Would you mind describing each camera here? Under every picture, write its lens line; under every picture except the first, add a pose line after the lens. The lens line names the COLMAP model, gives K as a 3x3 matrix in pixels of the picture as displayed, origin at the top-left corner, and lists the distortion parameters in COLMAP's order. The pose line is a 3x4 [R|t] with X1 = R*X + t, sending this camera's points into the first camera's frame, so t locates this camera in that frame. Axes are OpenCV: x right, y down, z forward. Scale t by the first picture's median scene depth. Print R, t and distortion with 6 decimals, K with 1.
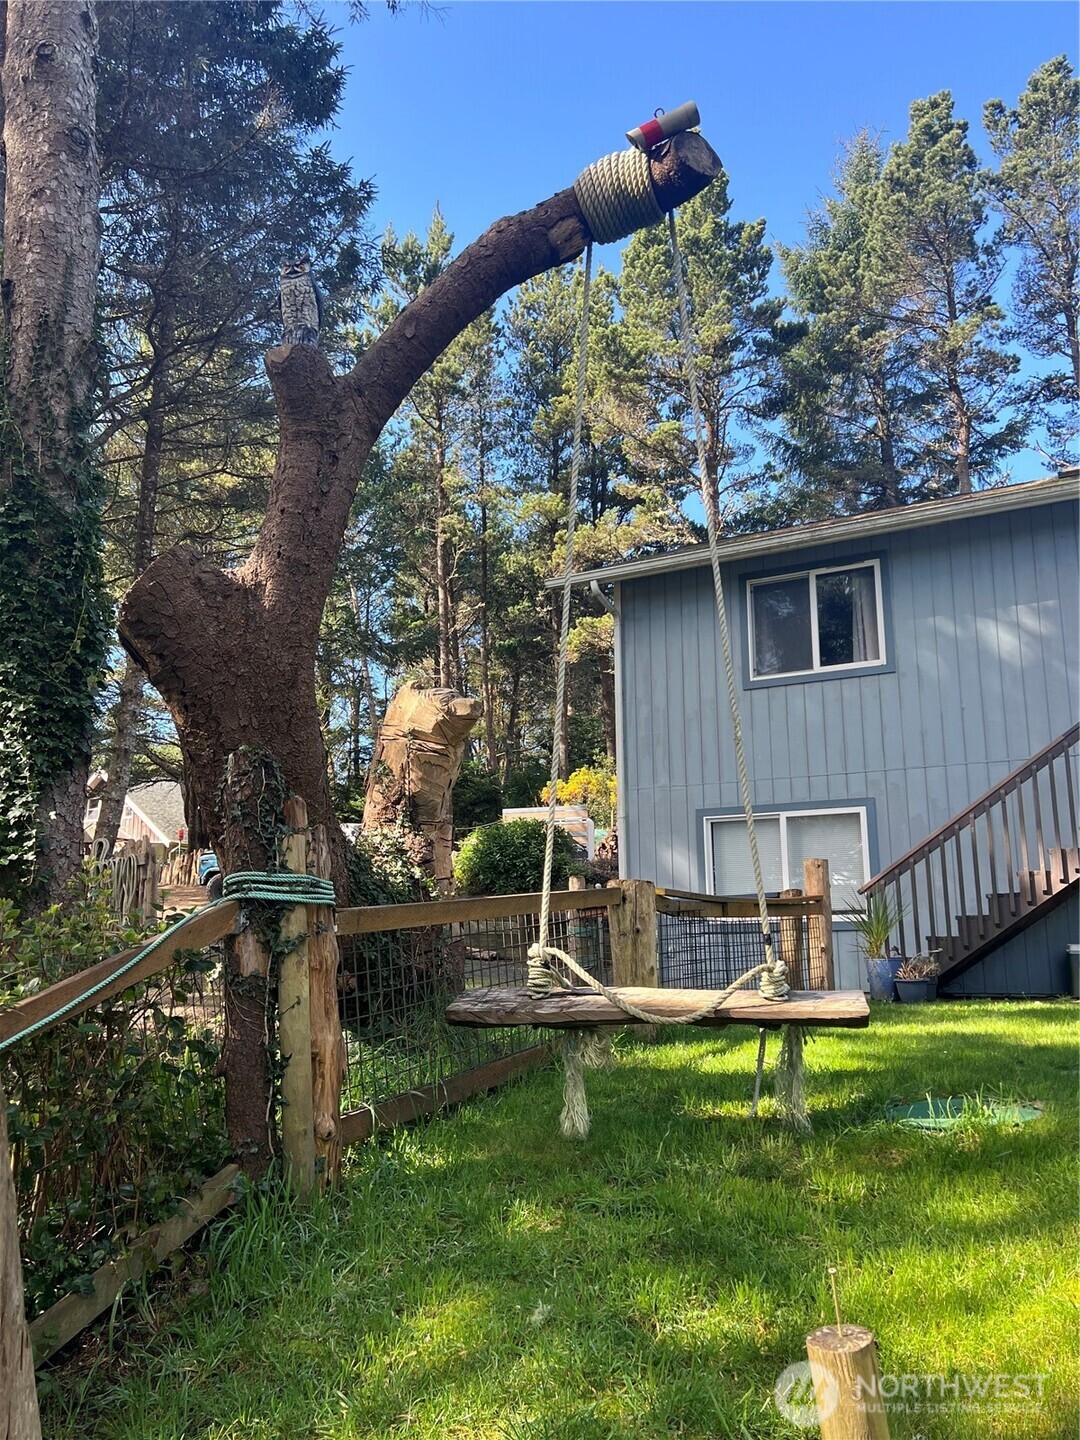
lens RADIAL K [[1164.5, 0, 540.0], [0, 1164.5, 720.0], [0, 0, 1]] dist [0.068688, -0.069875]
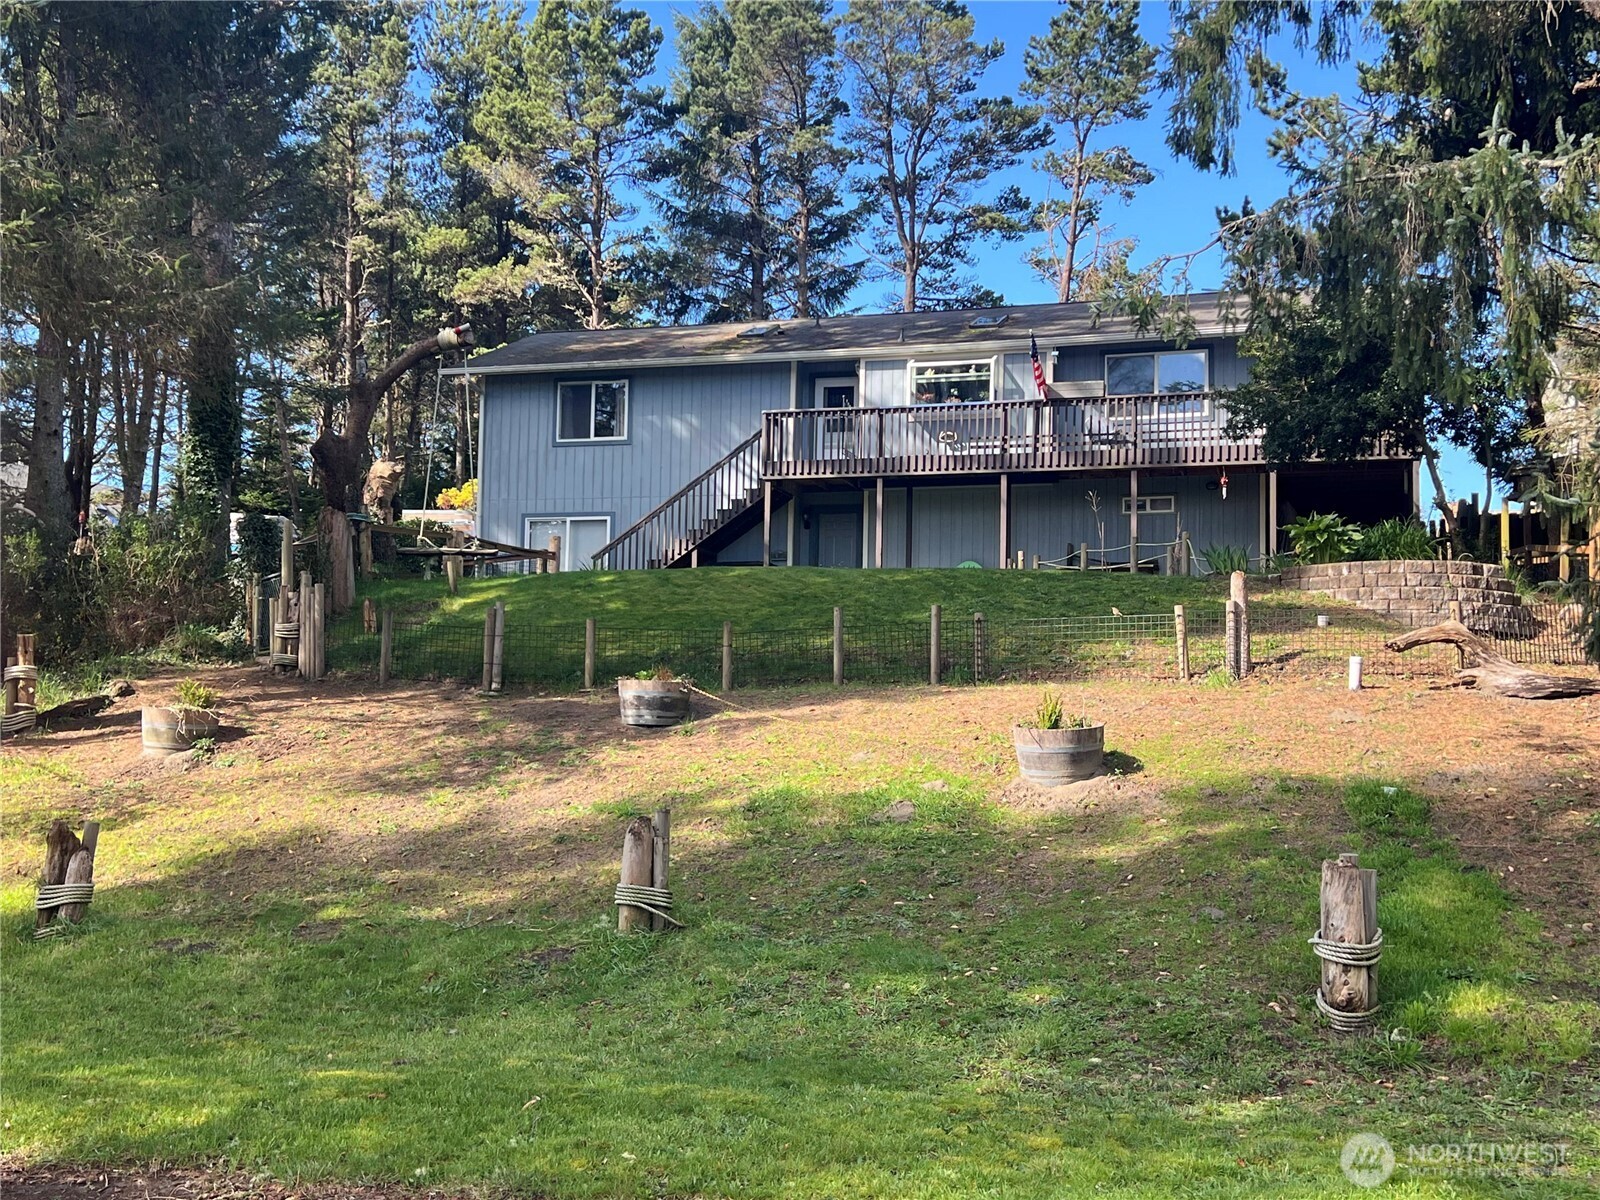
lens RADIAL K [[1824.2, 0, 800.0], [0, 1824.2, 600.0], [0, 0, 1]] dist [0.150009, -0.039749]
pose [[0.980922, 0.045171, 0.189079, 0.016095], [-0.066231, 0.992095, 0.106590, -0.058861], [-0.182770, -0.117079, 0.976160, -0.904965]]
